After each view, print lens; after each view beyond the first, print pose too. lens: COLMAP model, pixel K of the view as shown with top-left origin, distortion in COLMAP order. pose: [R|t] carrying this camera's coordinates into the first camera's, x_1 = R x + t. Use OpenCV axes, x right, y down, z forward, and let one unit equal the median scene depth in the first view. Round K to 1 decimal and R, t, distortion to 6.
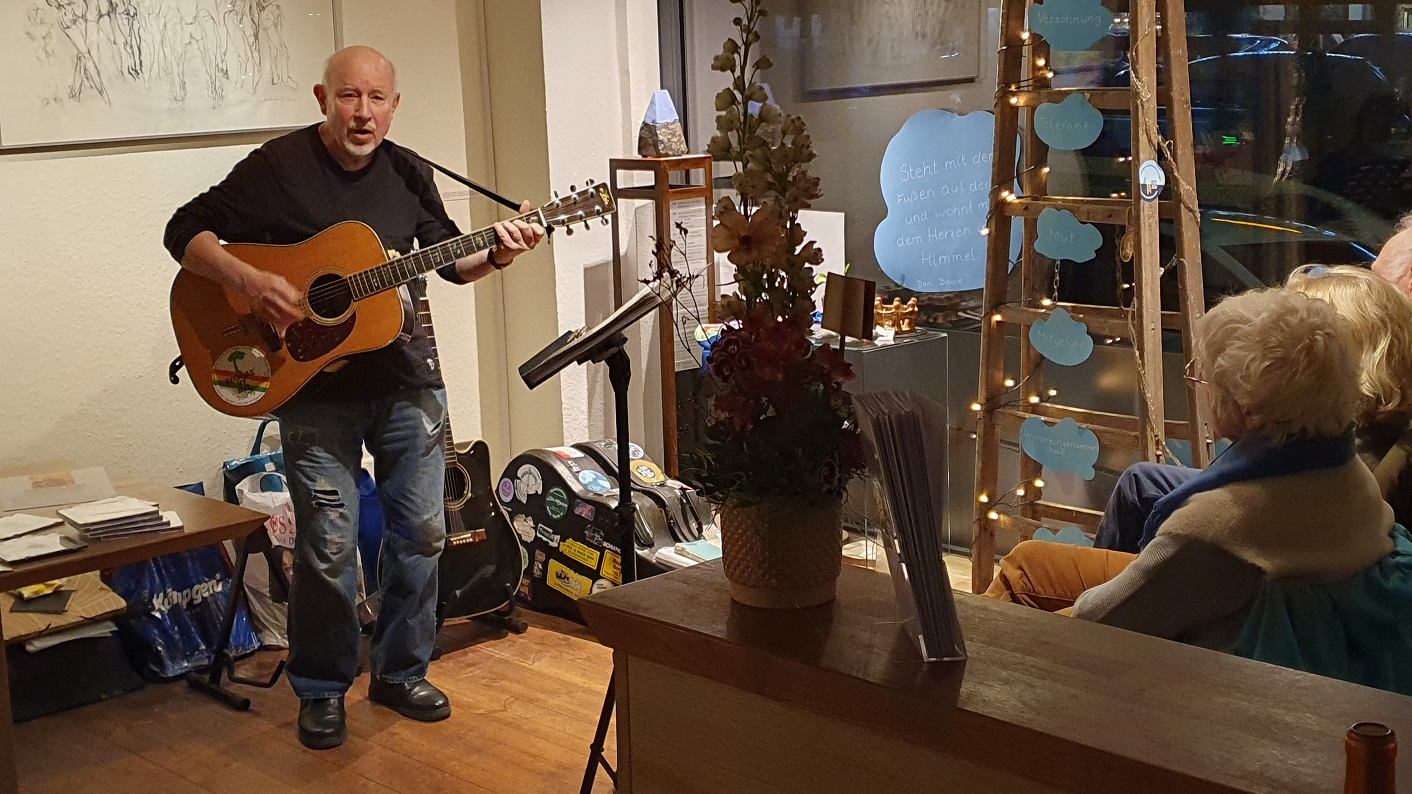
lens RADIAL K [[2238.8, 0, 706.0], [0, 2238.8, 397.0], [0, 0, 1]] dist [0.275096, -0.005686]
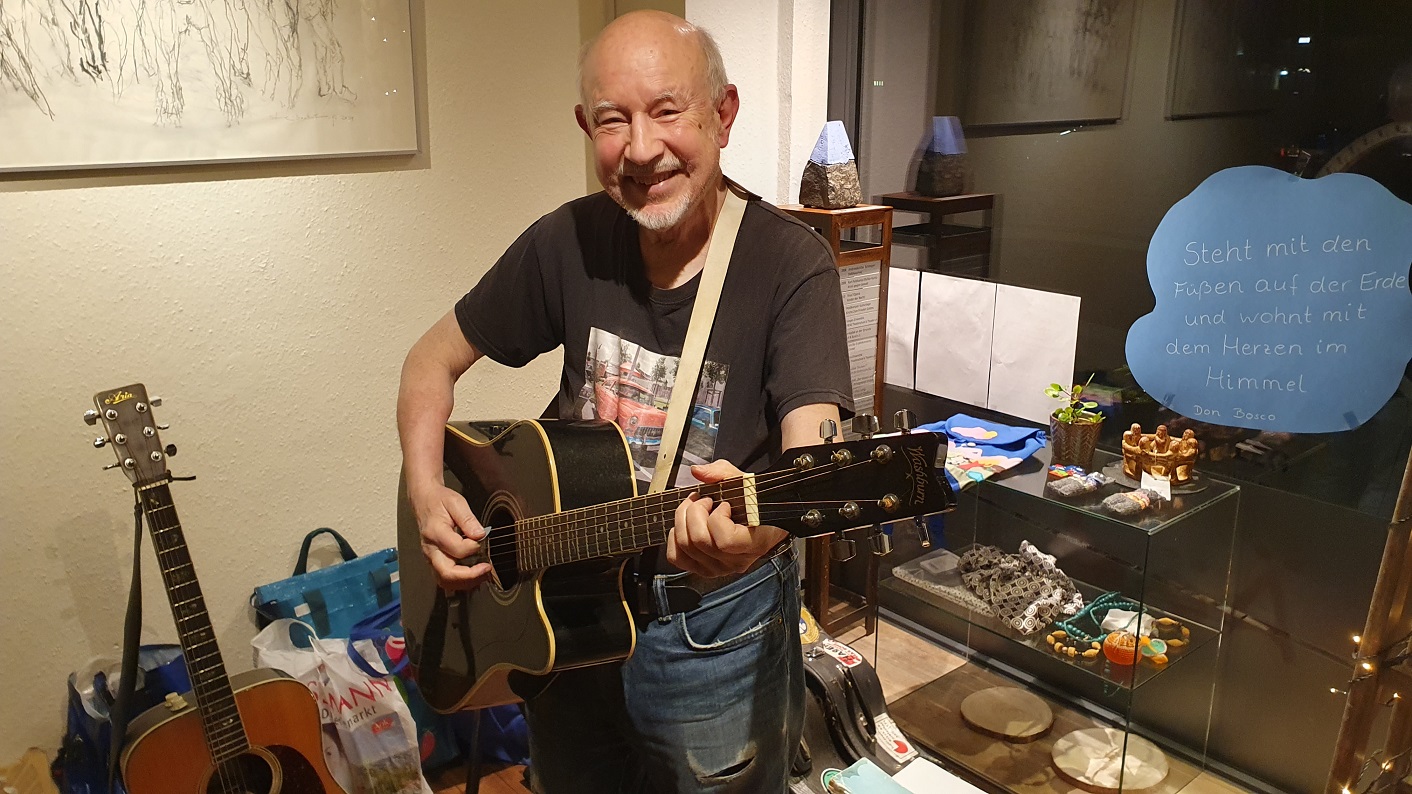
lens RADIAL K [[1140.5, 0, 710.8], [0, 1140.5, 375.4], [0, 0, 1]] dist [0.004395, 0.100897]
pose [[0.998488, 0.046456, -0.029394, -0.049042], [-0.043747, 0.995256, 0.086898, -0.085781], [0.033291, -0.085481, 0.995783, 0.631217]]
